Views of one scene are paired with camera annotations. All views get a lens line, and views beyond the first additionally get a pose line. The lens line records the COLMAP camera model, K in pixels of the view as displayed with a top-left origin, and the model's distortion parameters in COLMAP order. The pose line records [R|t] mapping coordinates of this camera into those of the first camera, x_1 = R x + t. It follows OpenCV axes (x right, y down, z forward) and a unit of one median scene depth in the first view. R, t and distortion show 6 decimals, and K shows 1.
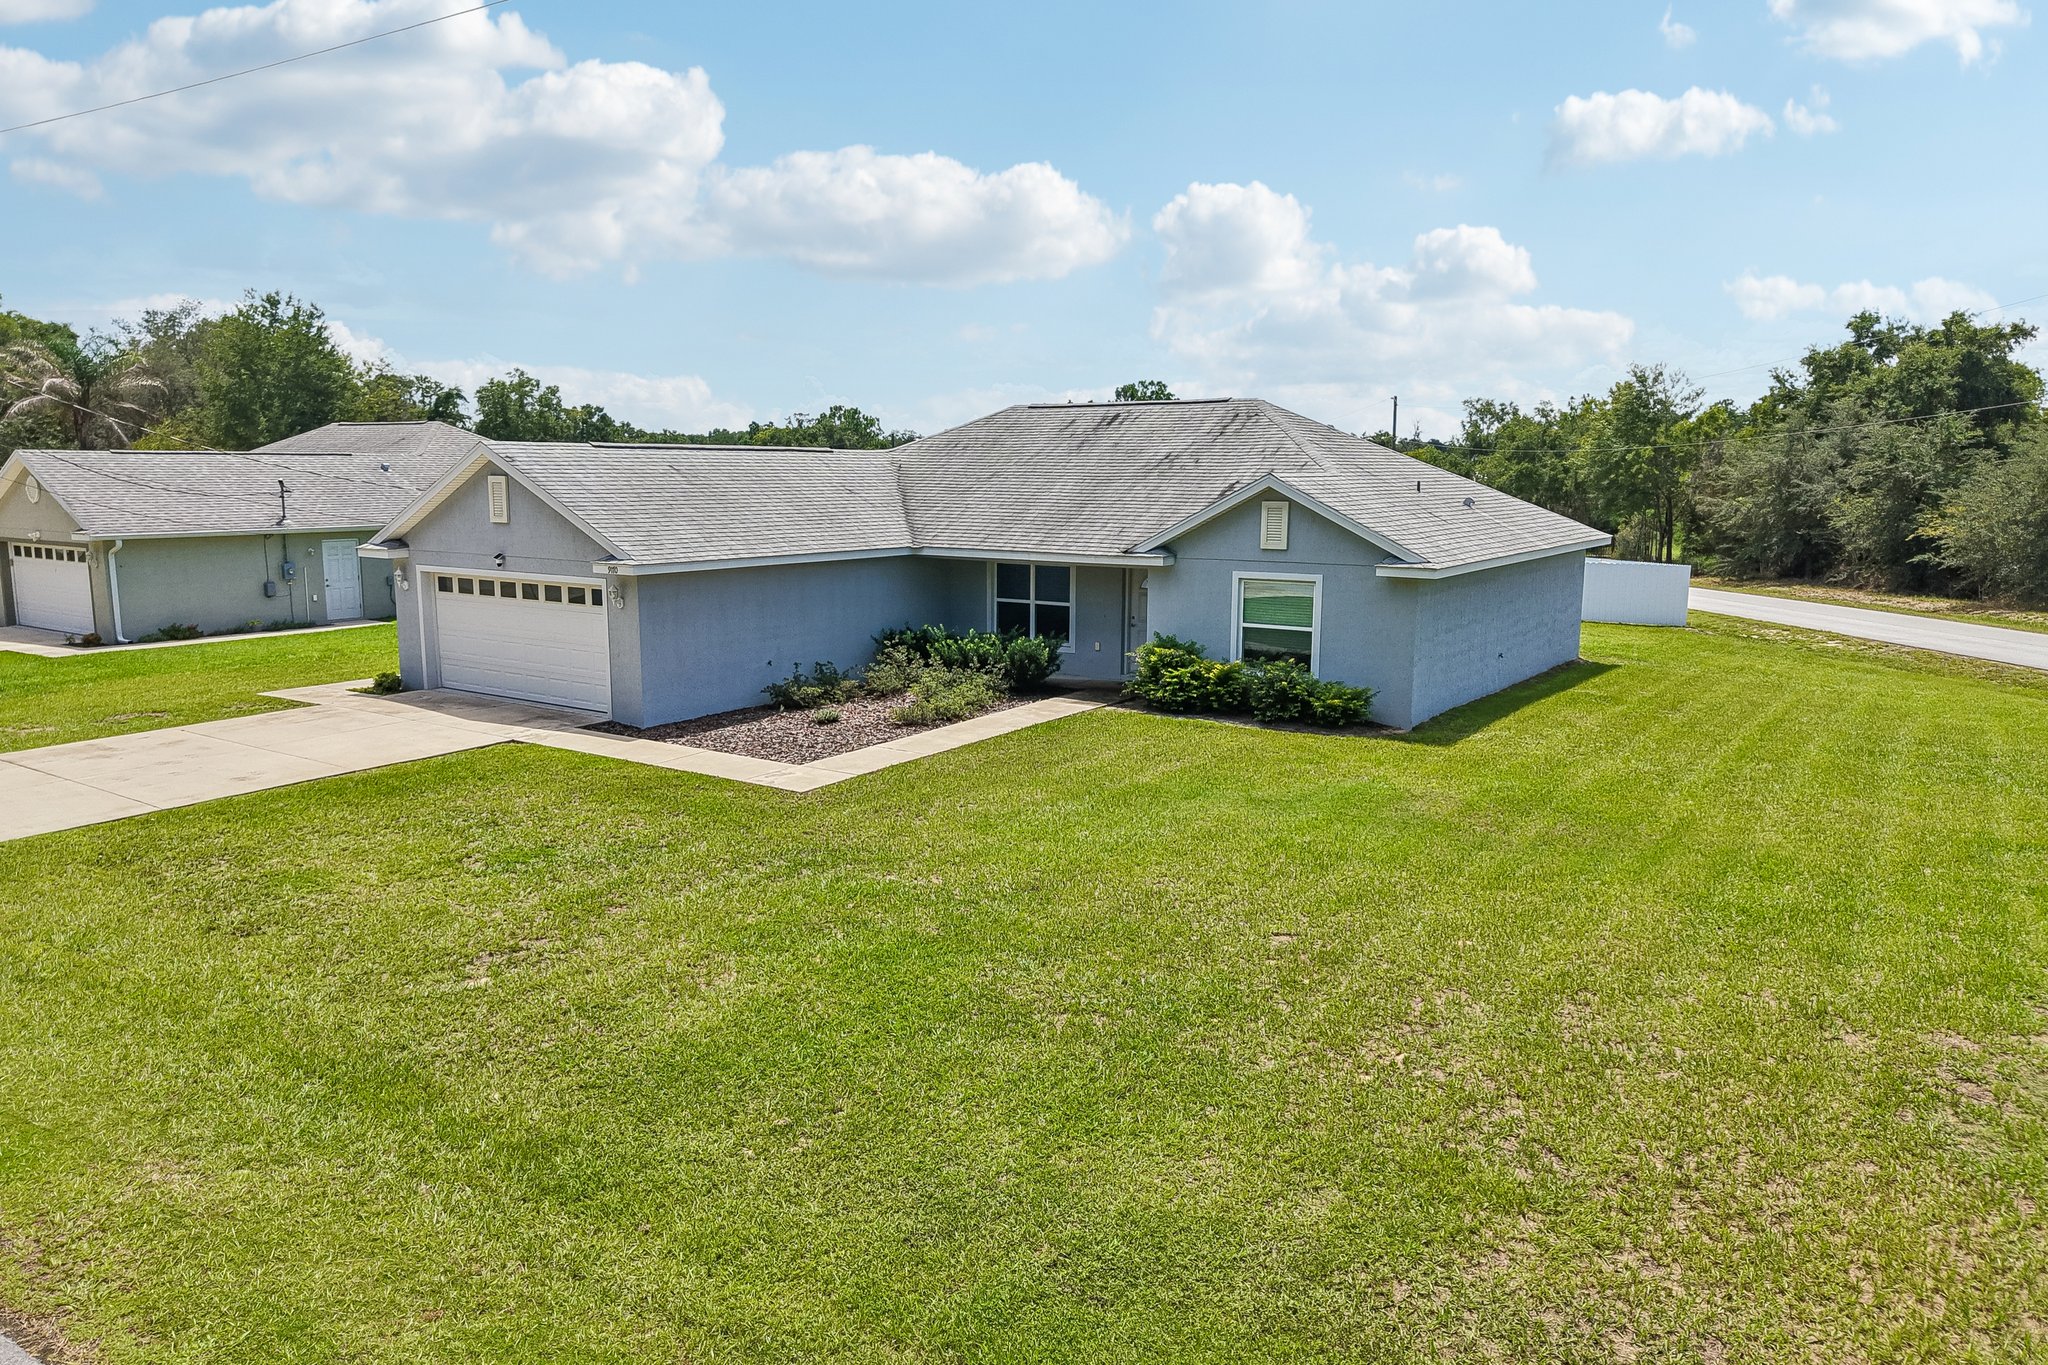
lens RADIAL K [[1389.0, 0, 1020.9], [0, 1389.0, 659.9], [0, 0, 1]] dist [0.055139, -0.060042]
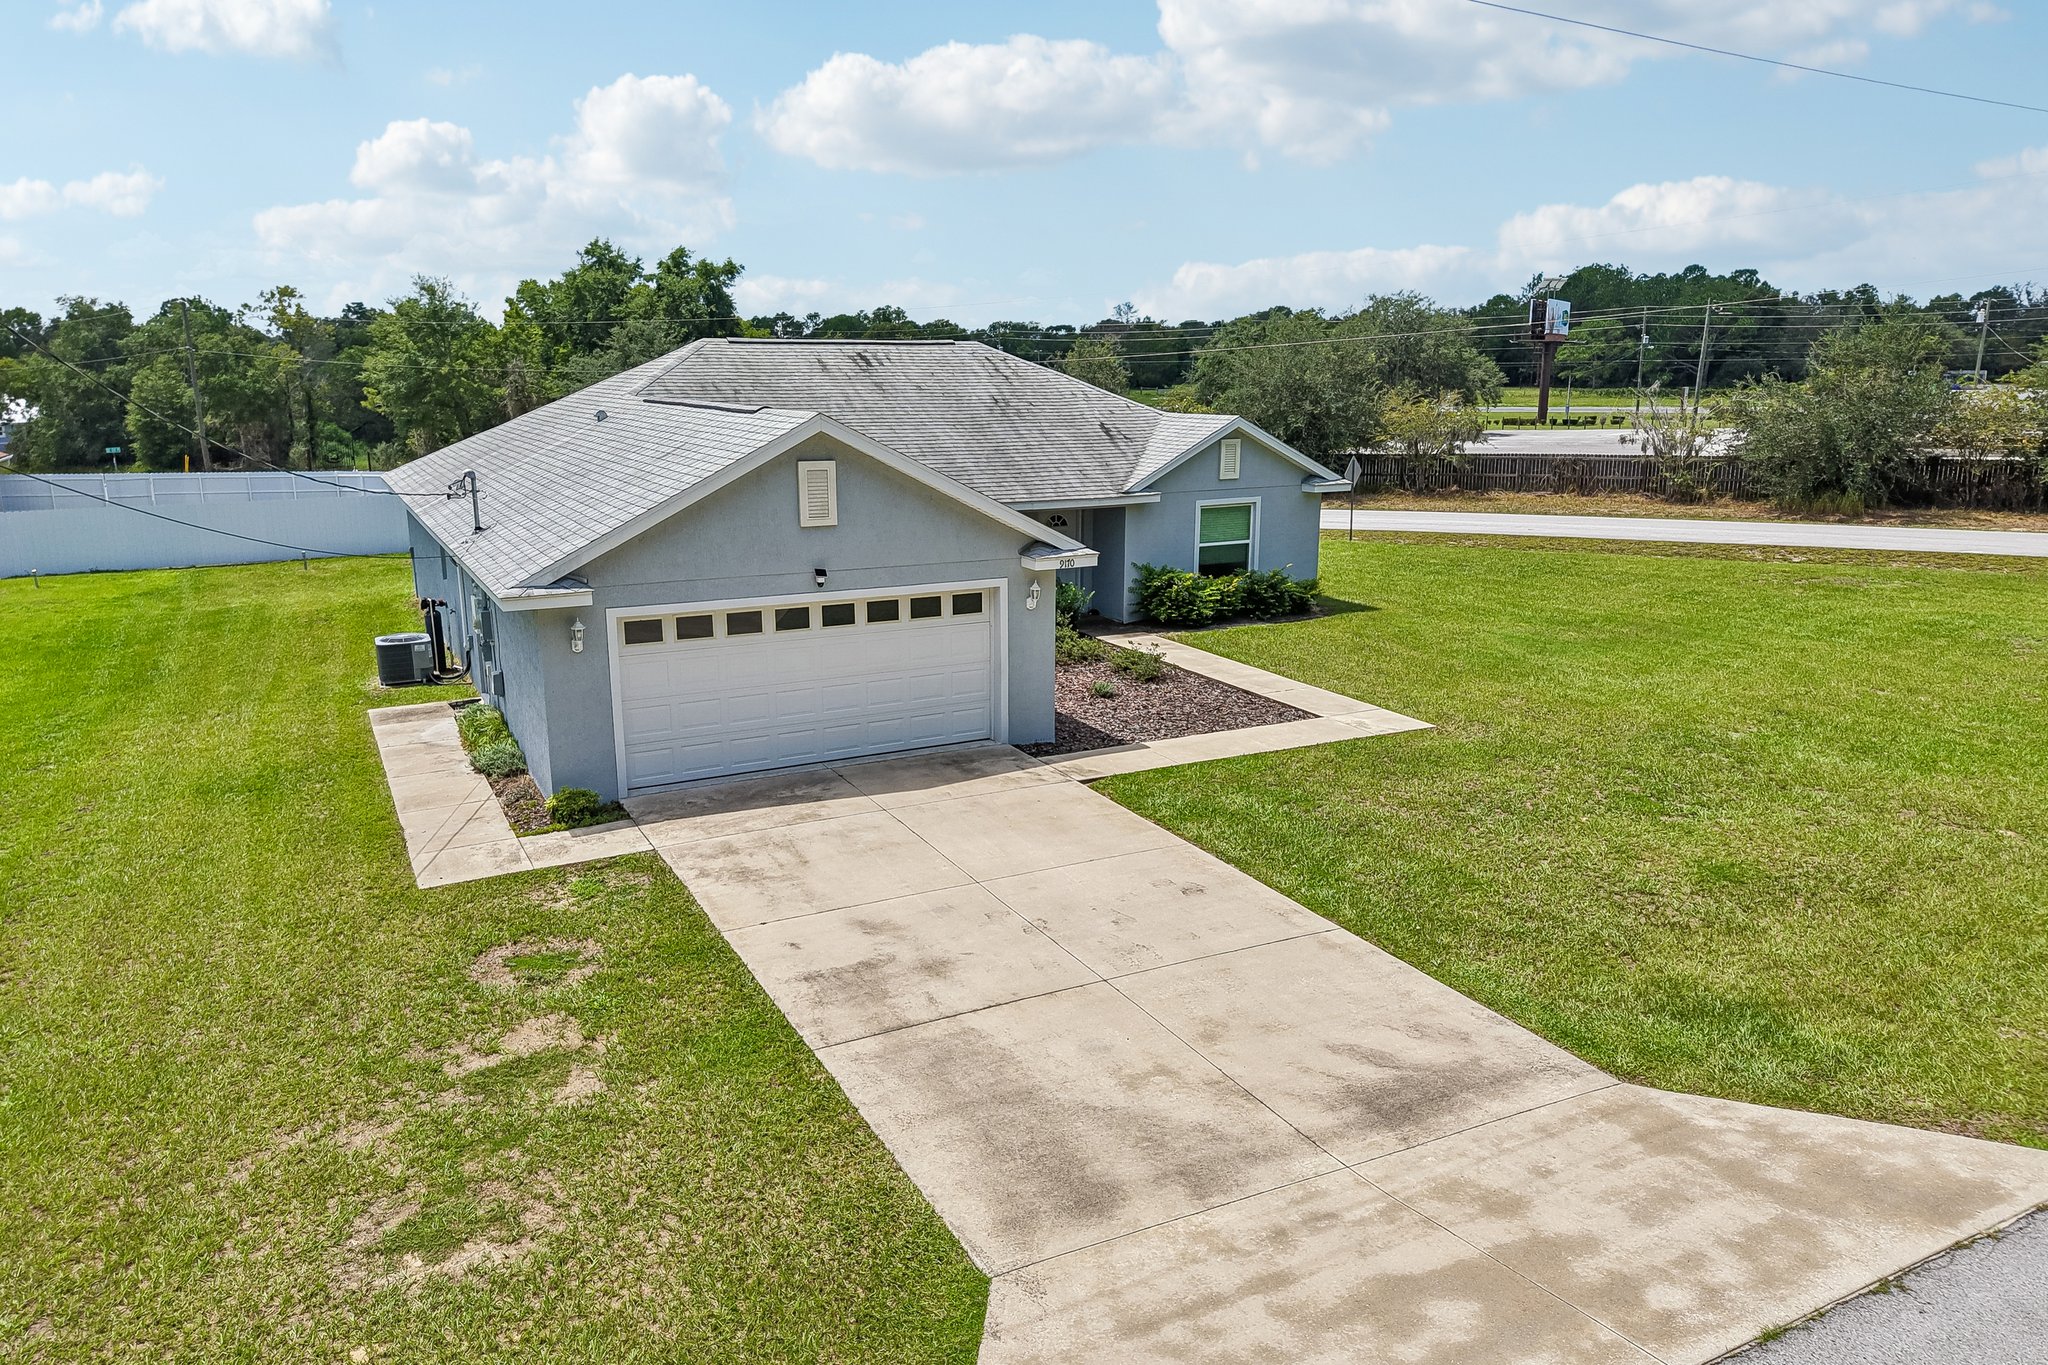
lens RADIAL K [[1389.0, 0, 1020.9], [0, 1389.0, 659.9], [0, 0, 1]] dist [0.055139, -0.060042]
pose [[0.468502, -0.188040, 0.863219, -0.942430], [0.126742, 0.981285, 0.144971, -0.119281], [-0.874324, 0.041487, 0.483567, 0.559745]]
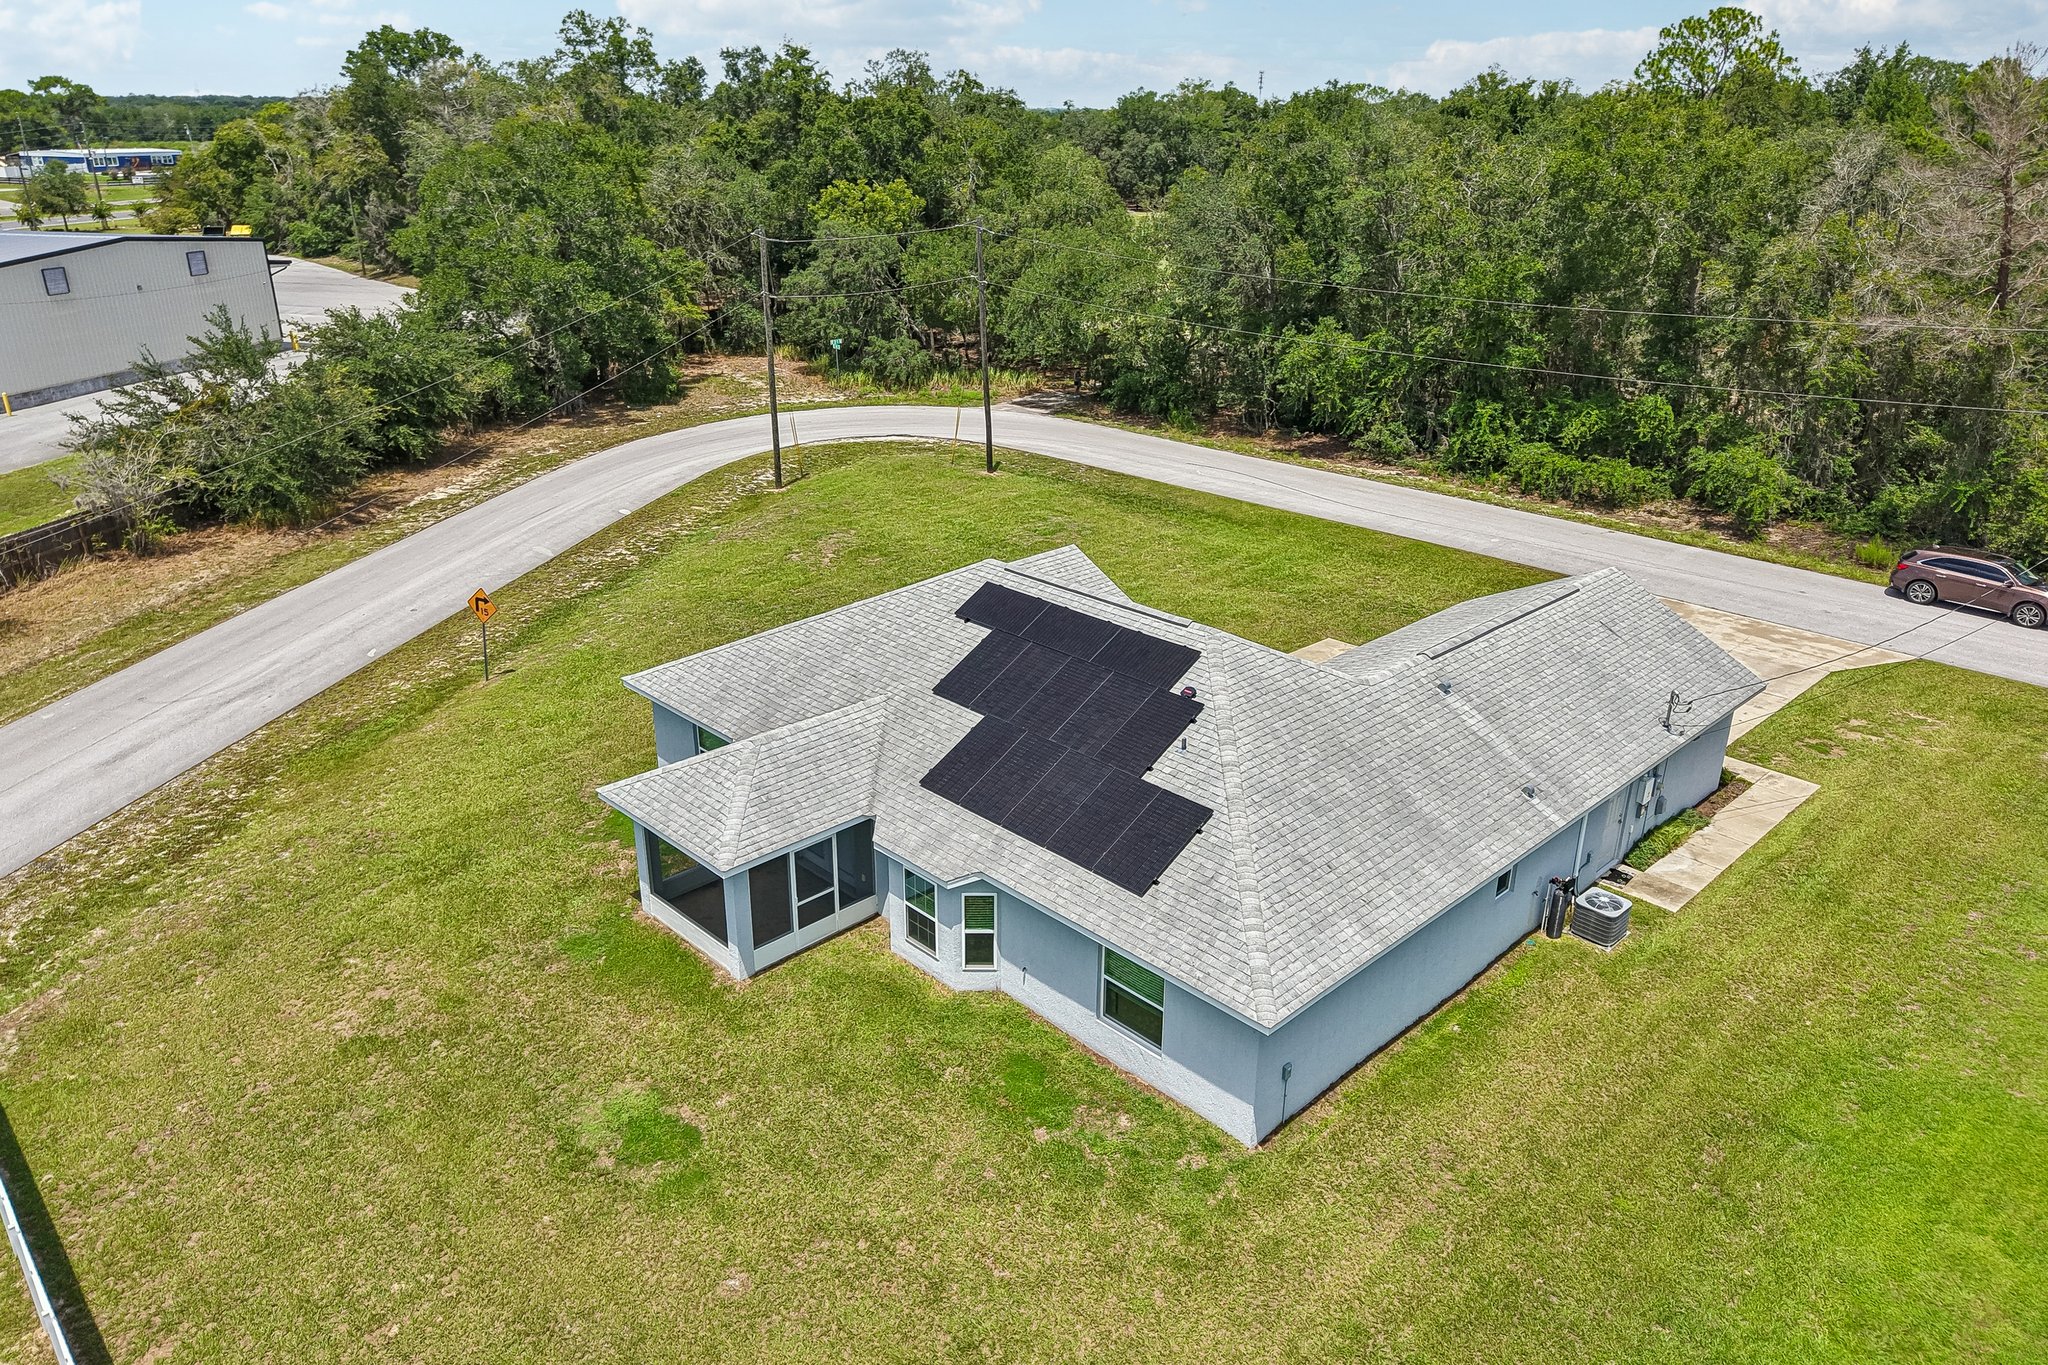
lens RADIAL K [[1416.0, 0, 1016.3], [0, 1416.0, 631.2], [0, 0, 1]] dist [0.021549, -0.022390]
pose [[-0.979769, -0.075822, 0.185211, -0.063039], [0.021155, 0.881029, 0.472588, -0.767705], [-0.199009, 0.466946, -0.861601, 2.318787]]
